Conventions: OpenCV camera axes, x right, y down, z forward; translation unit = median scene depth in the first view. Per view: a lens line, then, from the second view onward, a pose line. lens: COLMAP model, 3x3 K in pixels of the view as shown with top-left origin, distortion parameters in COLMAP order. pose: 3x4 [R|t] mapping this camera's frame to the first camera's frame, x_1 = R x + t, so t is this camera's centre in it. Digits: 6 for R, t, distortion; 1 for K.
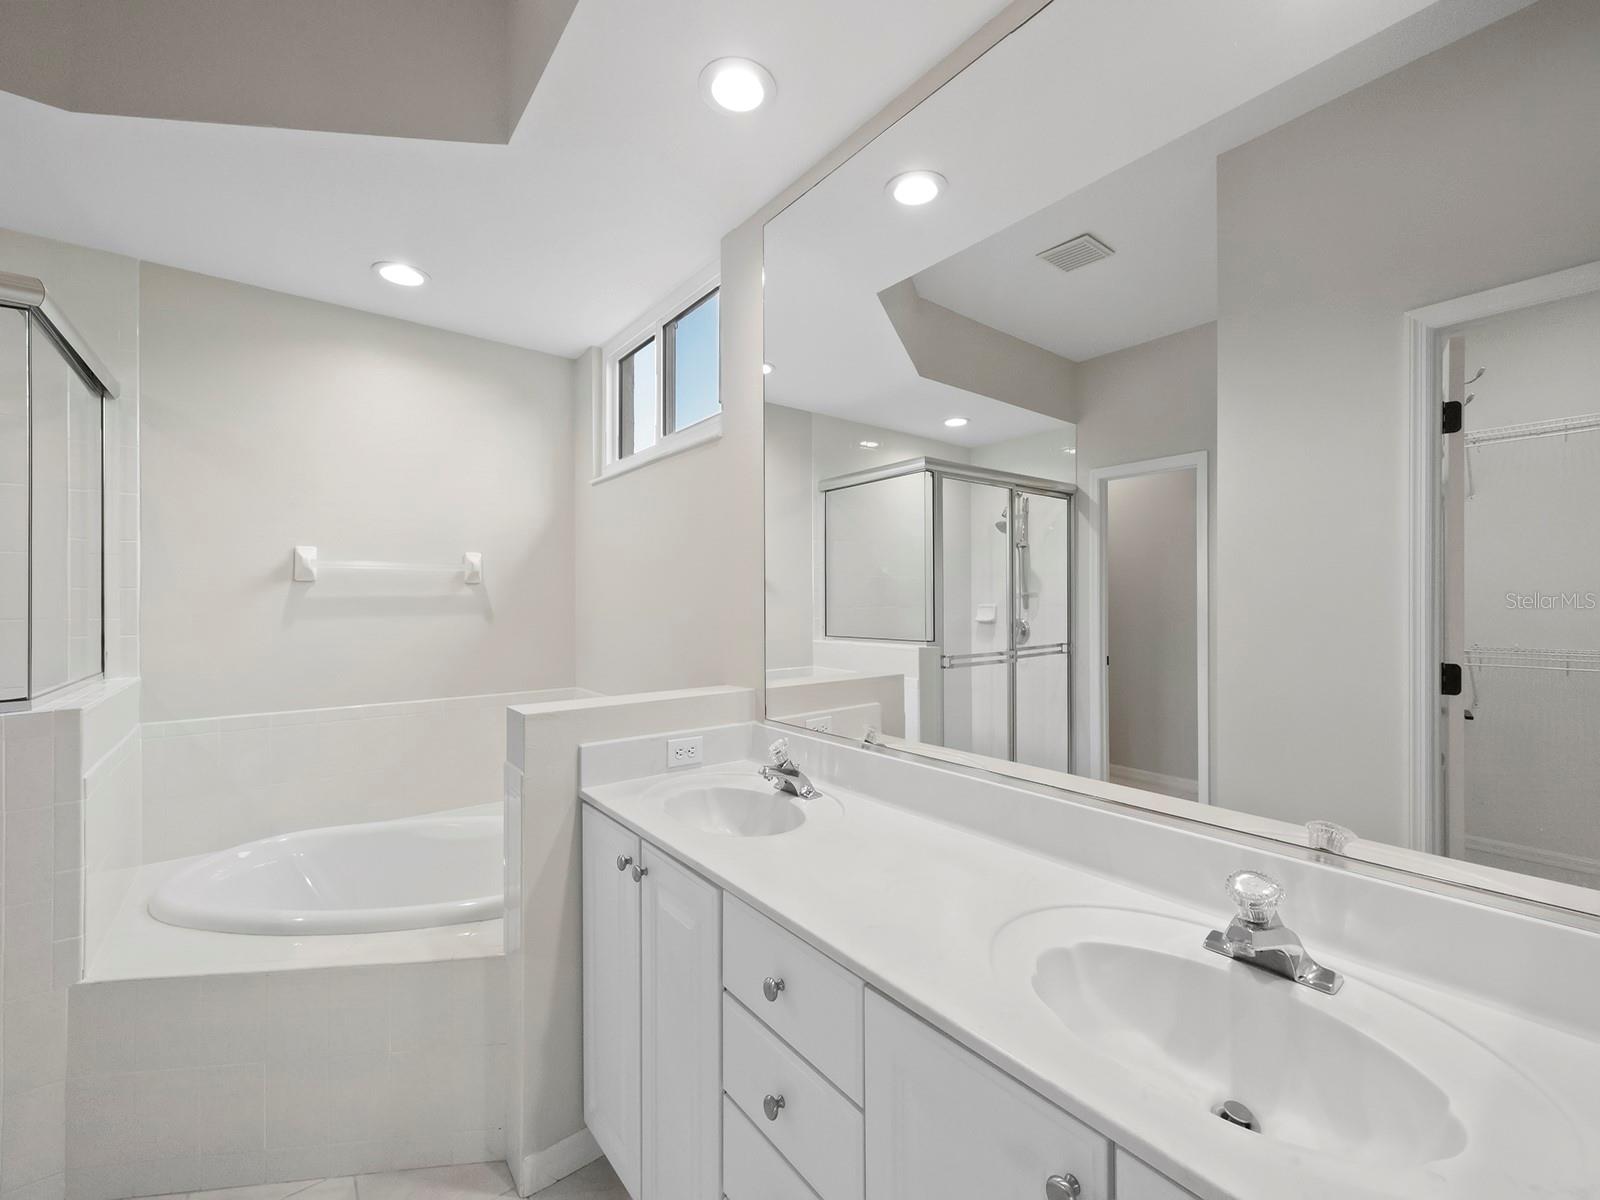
lens RADIAL K [[644.8, 0, 799.1], [0, 644.8, 597.5], [0, 0, 1]] dist [-0.000284, -0.000043]
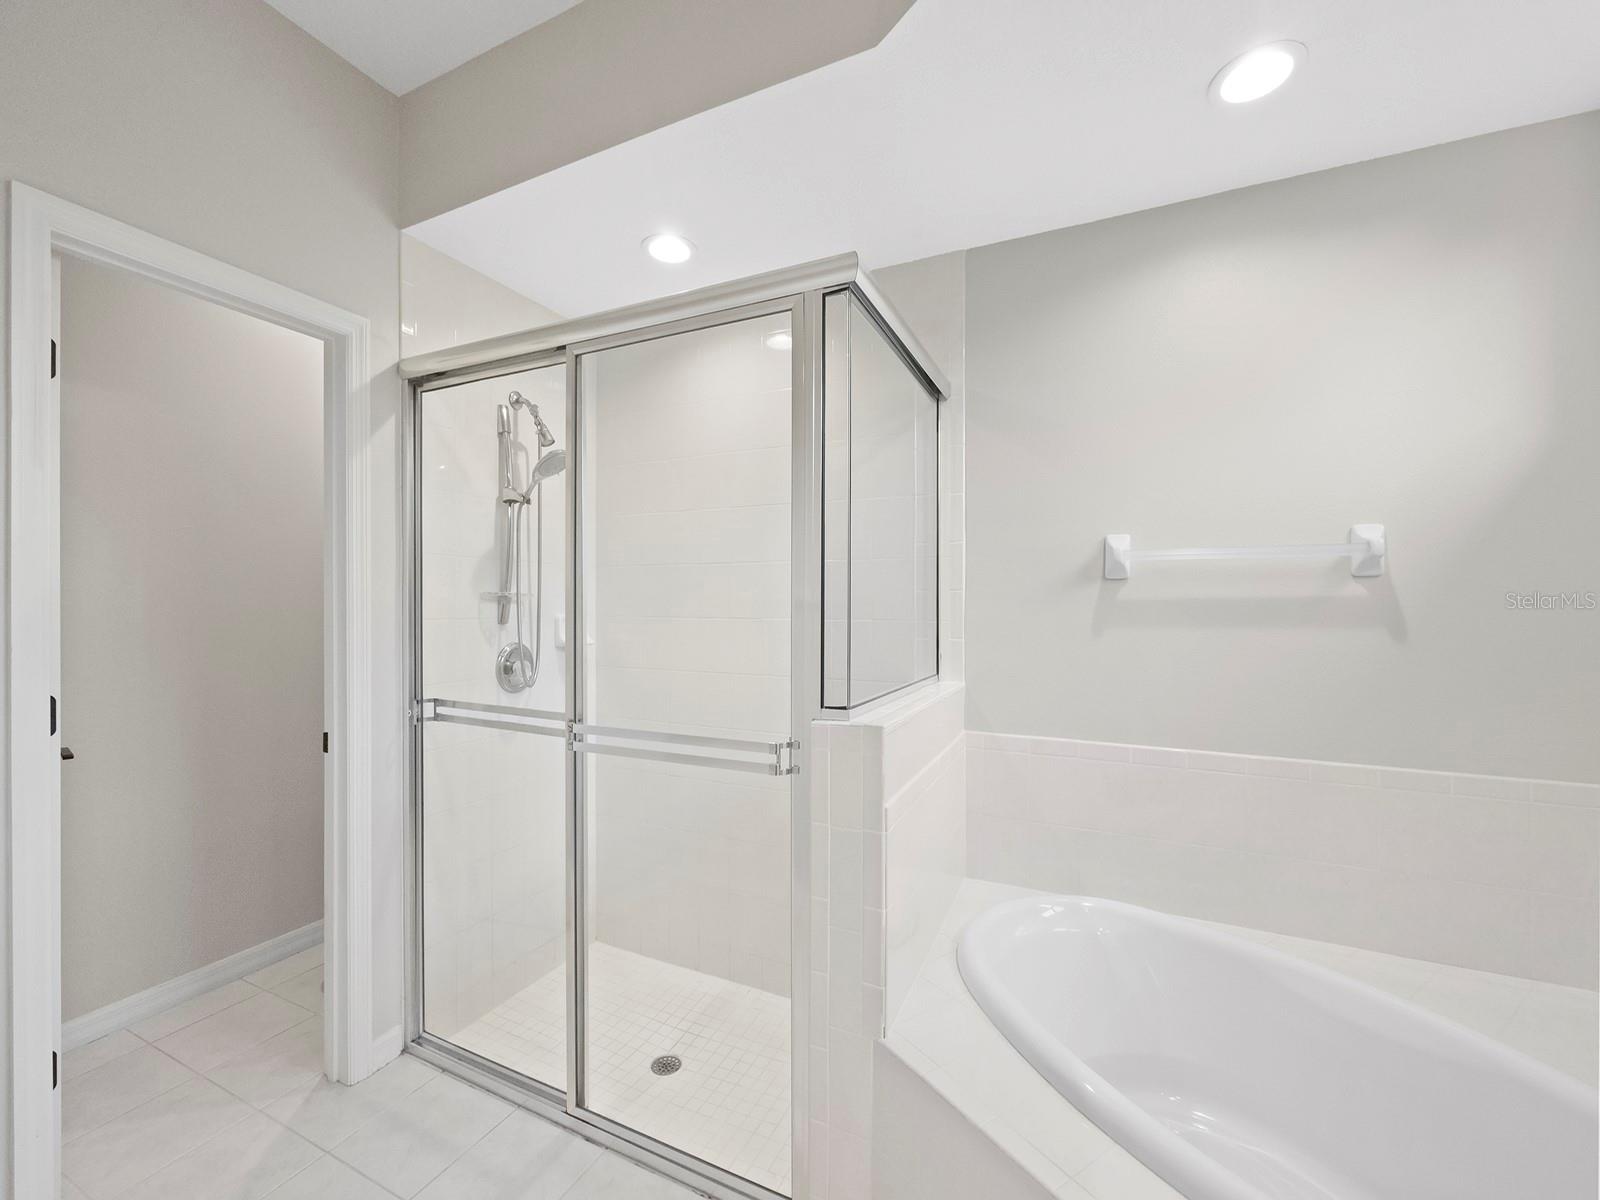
lens RADIAL K [[644.8, 0, 799.1], [0, 644.8, 597.5], [0, 0, 1]] dist [-0.000284, -0.000043]
pose [[0.436149, -0.005152, -0.899860, -0.242632], [-0.001712, 0.999977, -0.006555, 0.003153], [0.899873, 0.004400, 0.436130, 0.328709]]
